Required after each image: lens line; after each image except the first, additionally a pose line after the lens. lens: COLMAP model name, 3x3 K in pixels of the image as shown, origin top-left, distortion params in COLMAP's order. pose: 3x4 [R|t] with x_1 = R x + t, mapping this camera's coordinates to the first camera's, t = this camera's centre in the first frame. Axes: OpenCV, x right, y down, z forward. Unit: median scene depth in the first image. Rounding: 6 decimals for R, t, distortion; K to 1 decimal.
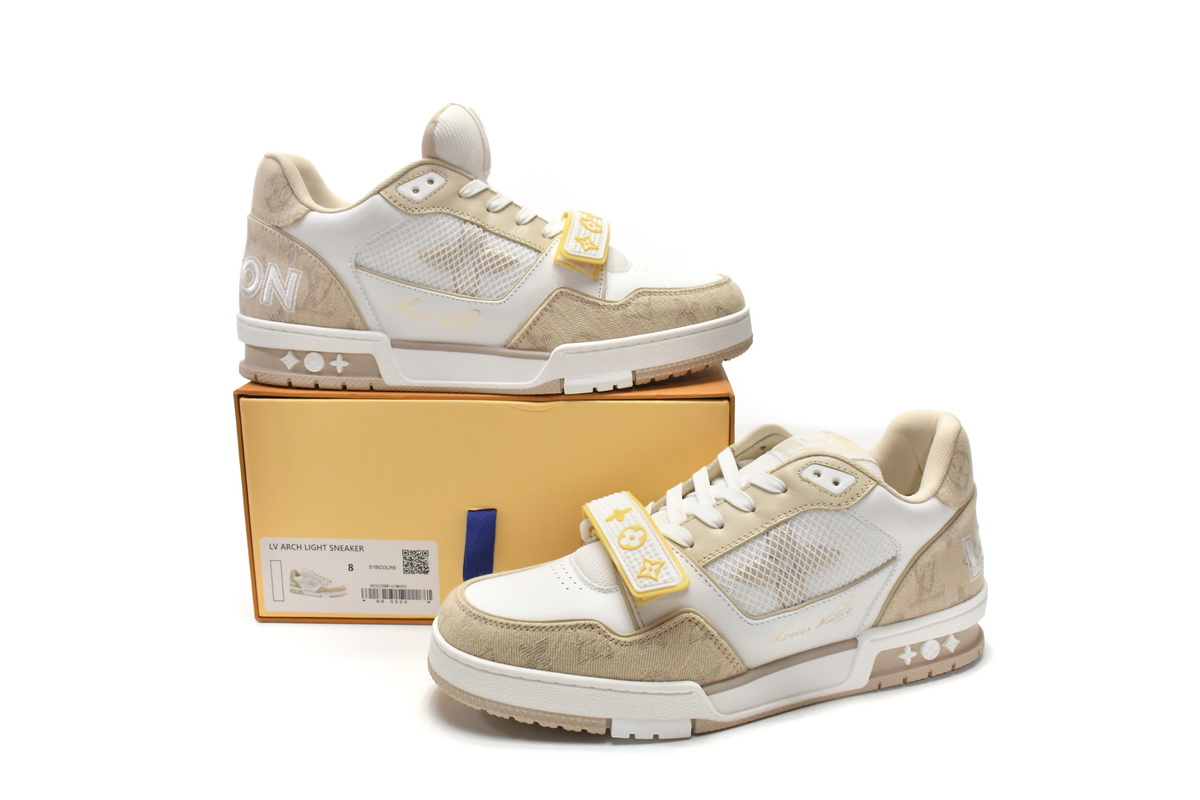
lens RADIAL K [[1116.2, 0, 635.6], [0, 1116.2, 402.5], [0, 0, 1]] dist [-0.092177, 0.000000]
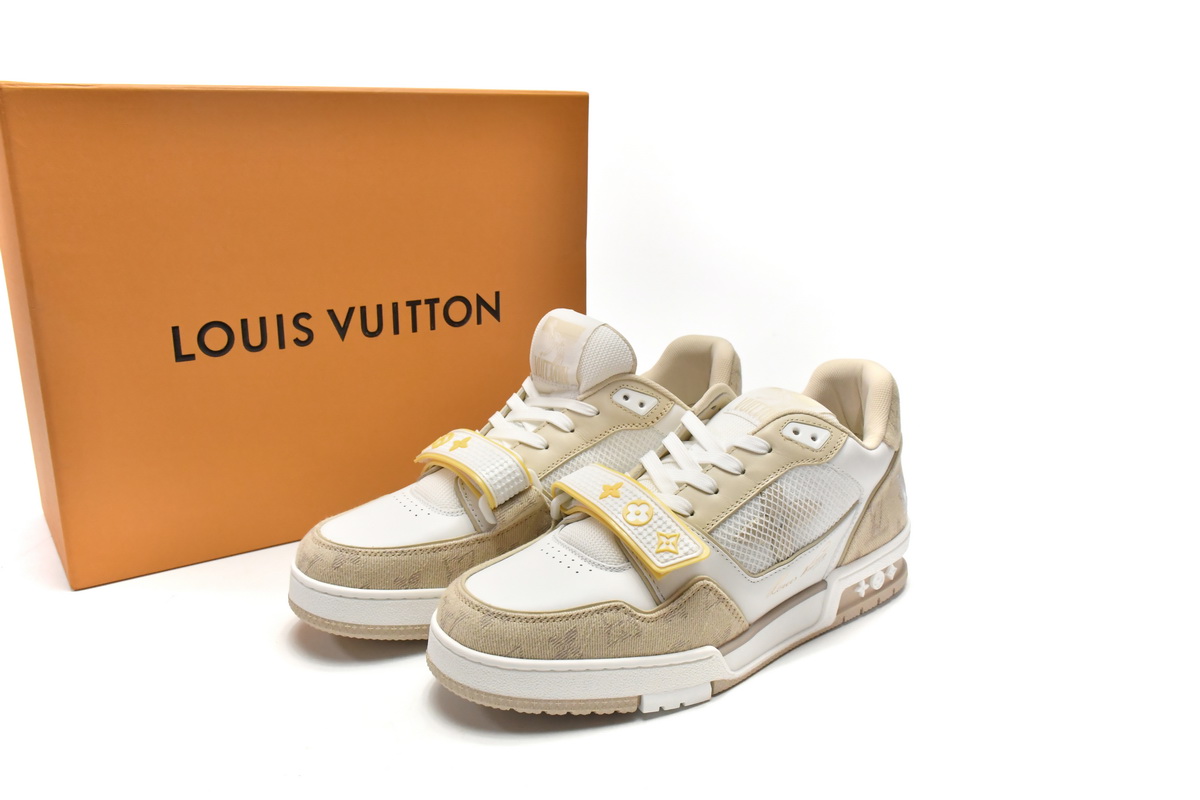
lens RADIAL K [[1116.2, 0, 600.6], [0, 1116.2, 399.2], [0, 0, 1]] dist [-0.092177, 0.000000]
pose [[0.935412, -0.082994, 0.343681, -0.370479], [0.054373, 0.994263, 0.092112, -0.073160], [-0.349354, -0.067475, 0.934558, 0.092755]]
